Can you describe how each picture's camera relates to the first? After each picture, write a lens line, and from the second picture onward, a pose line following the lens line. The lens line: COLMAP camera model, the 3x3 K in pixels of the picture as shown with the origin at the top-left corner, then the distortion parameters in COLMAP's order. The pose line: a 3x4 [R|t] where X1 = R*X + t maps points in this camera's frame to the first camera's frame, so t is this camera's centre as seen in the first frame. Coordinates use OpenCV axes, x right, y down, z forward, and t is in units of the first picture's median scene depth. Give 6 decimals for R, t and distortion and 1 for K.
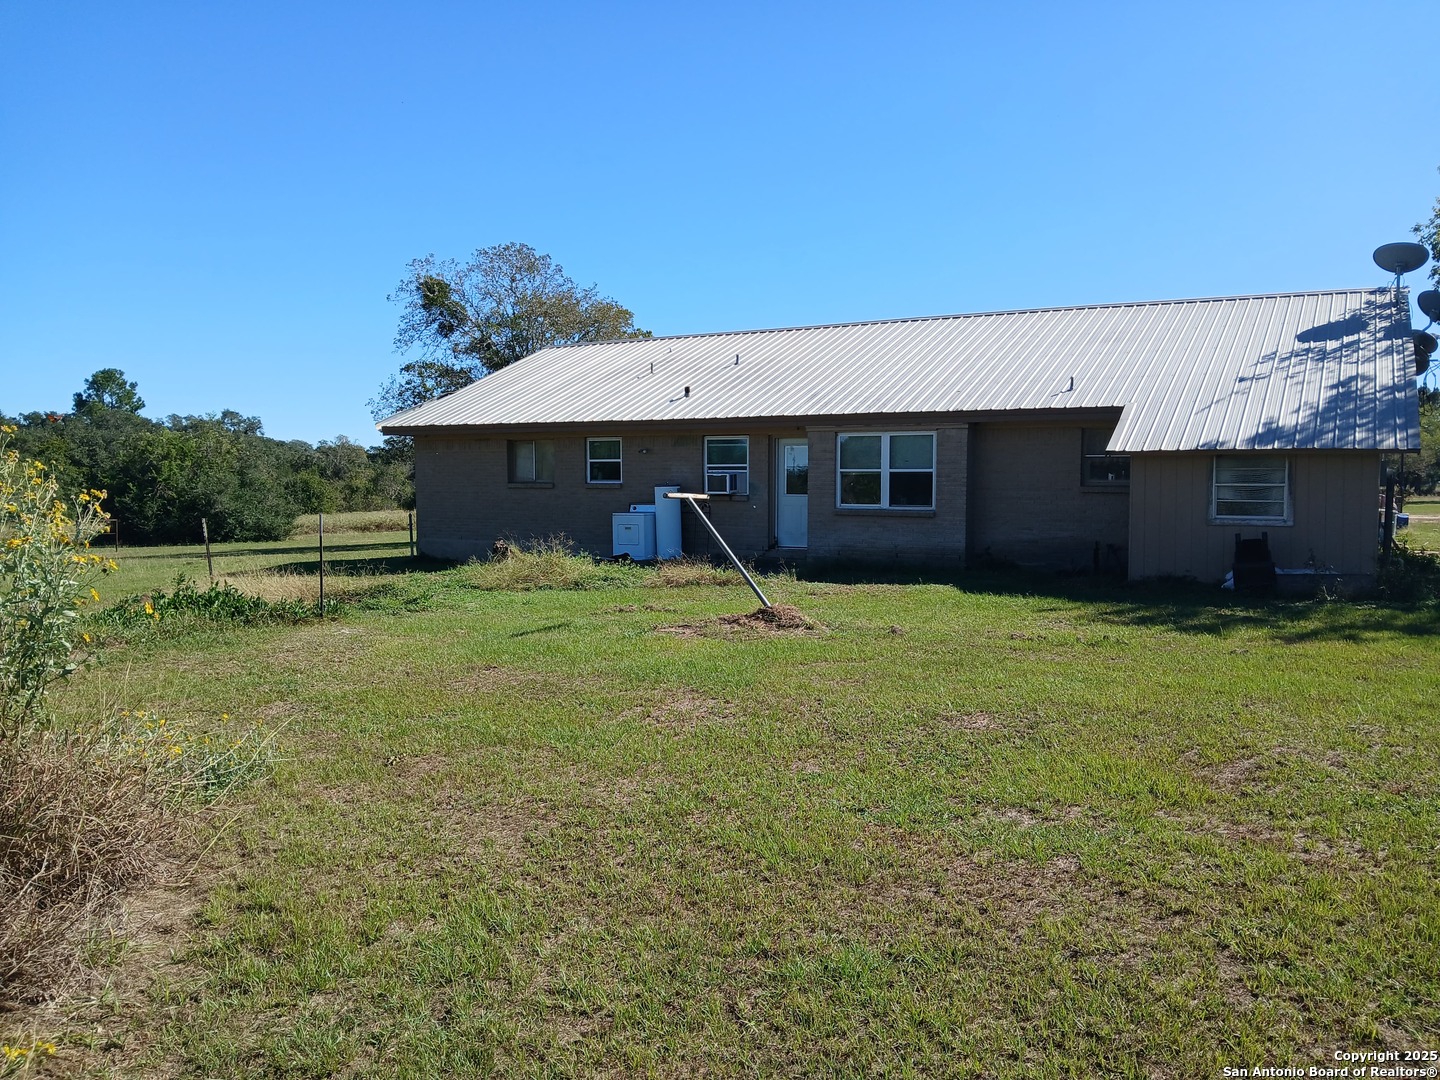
lens RADIAL K [[1070.0, 0, 698.8], [0, 1070.0, 544.0], [0, 0, 1]] dist [0.108438, -0.177893]
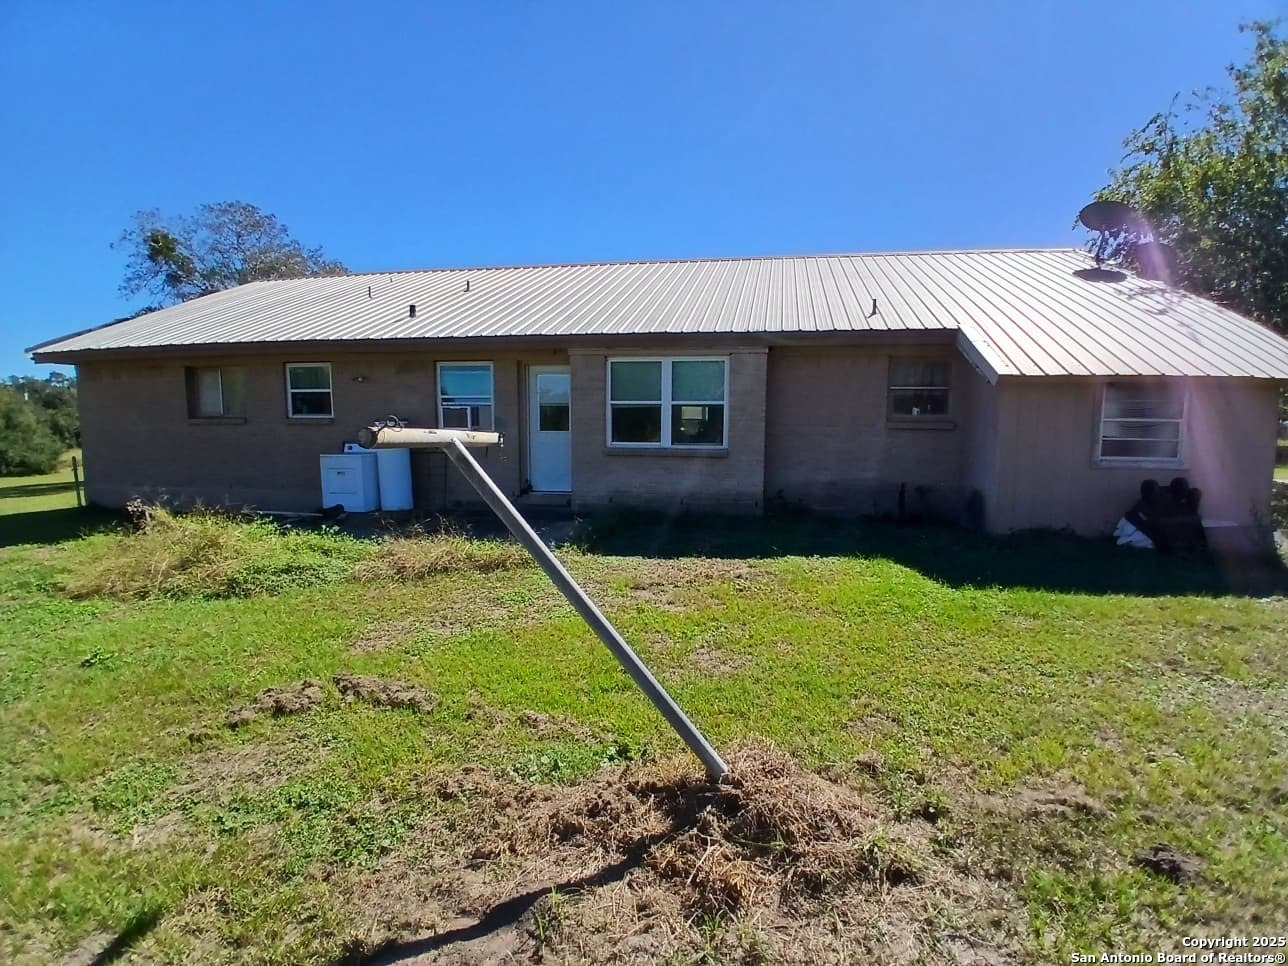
lens RADIAL K [[638.3, 0, 647.9], [0, 638.3, 489.0], [0, 0, 1]] dist [0.003992, -0.050986]
pose [[0.940518, -0.032627, 0.338173, -0.012610], [0.017349, 0.998692, 0.048103, -0.024327], [-0.339301, -0.039375, 0.939854, 0.520506]]
